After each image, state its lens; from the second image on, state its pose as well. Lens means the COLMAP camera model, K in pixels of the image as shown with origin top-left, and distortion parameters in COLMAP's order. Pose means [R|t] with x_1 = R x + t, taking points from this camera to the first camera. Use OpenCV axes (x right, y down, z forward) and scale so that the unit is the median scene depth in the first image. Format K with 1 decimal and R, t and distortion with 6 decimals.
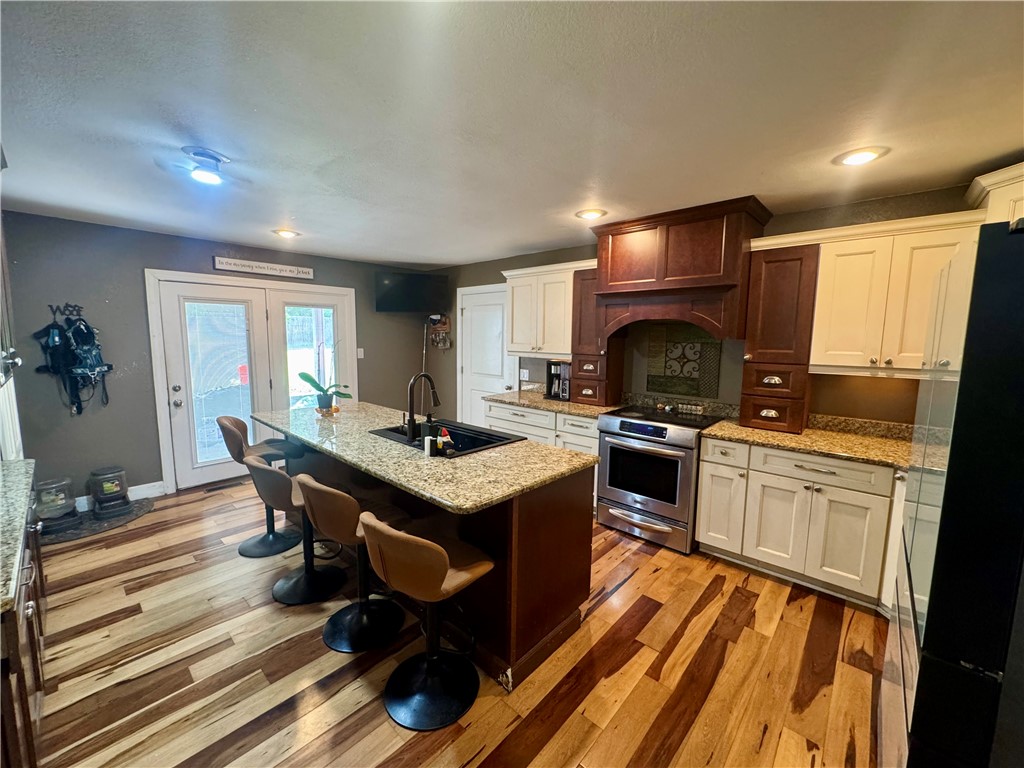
lens RADIAL K [[410.4, 0, 514.8], [0, 410.4, 383.7], [0, 0, 1]] dist [-0.003084, 0.000039]
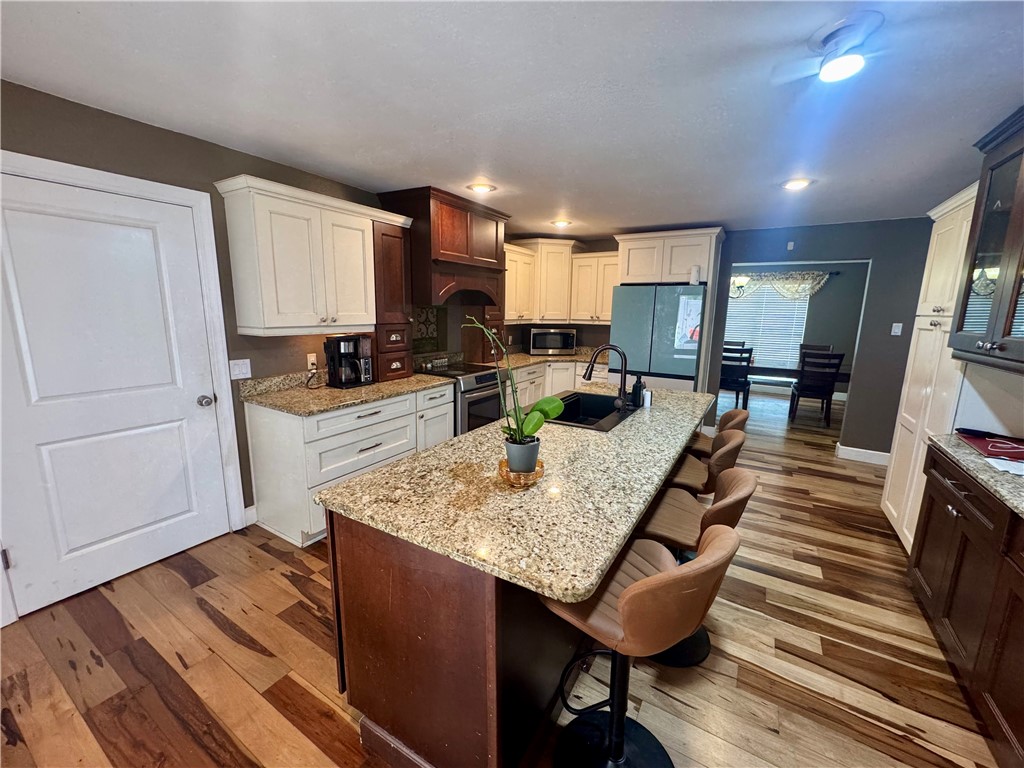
lens RADIAL K [[410.4, 0, 514.8], [0, 410.4, 383.7], [0, 0, 1]] dist [-0.003084, 0.000039]
pose [[-0.189513, -0.194259, 0.962470, -0.785686], [0.094835, 0.972029, 0.214862, -0.115559], [-0.977288, 0.131995, -0.165789, 0.956805]]
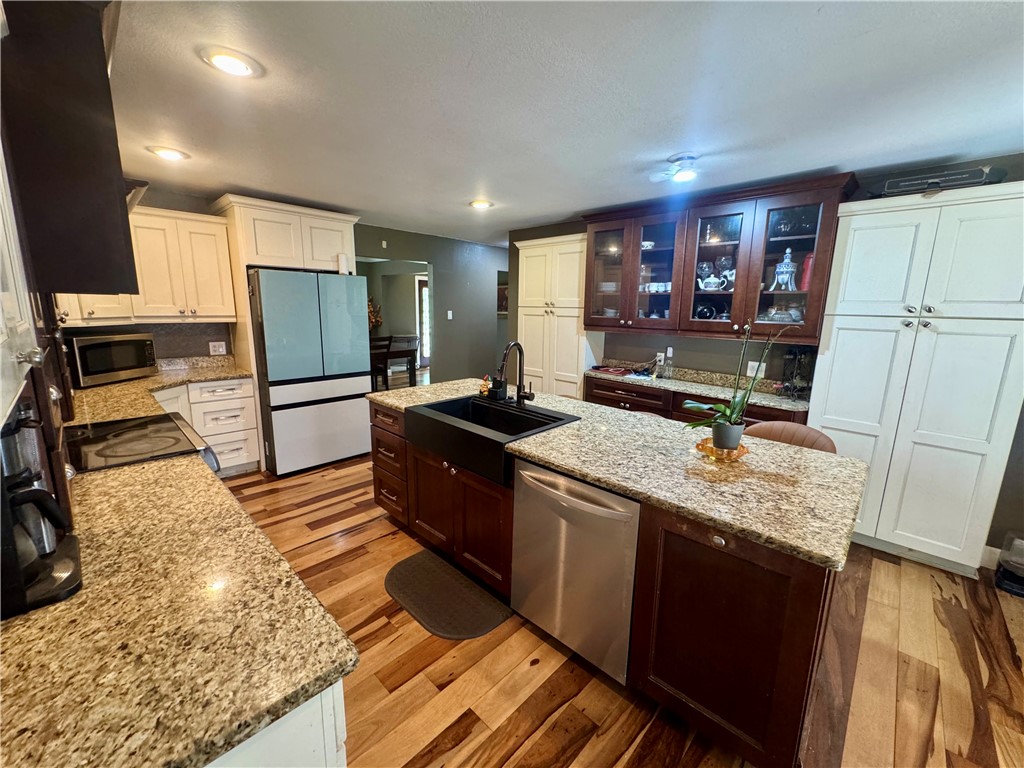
lens RADIAL K [[410.4, 0, 514.8], [0, 410.4, 383.7], [0, 0, 1]] dist [-0.003084, 0.000039]
pose [[-0.999001, -0.037422, 0.024414, -0.175959], [-0.028445, 0.954020, 0.298390, -0.151335], [-0.034457, 0.297398, -0.954132, 1.337007]]
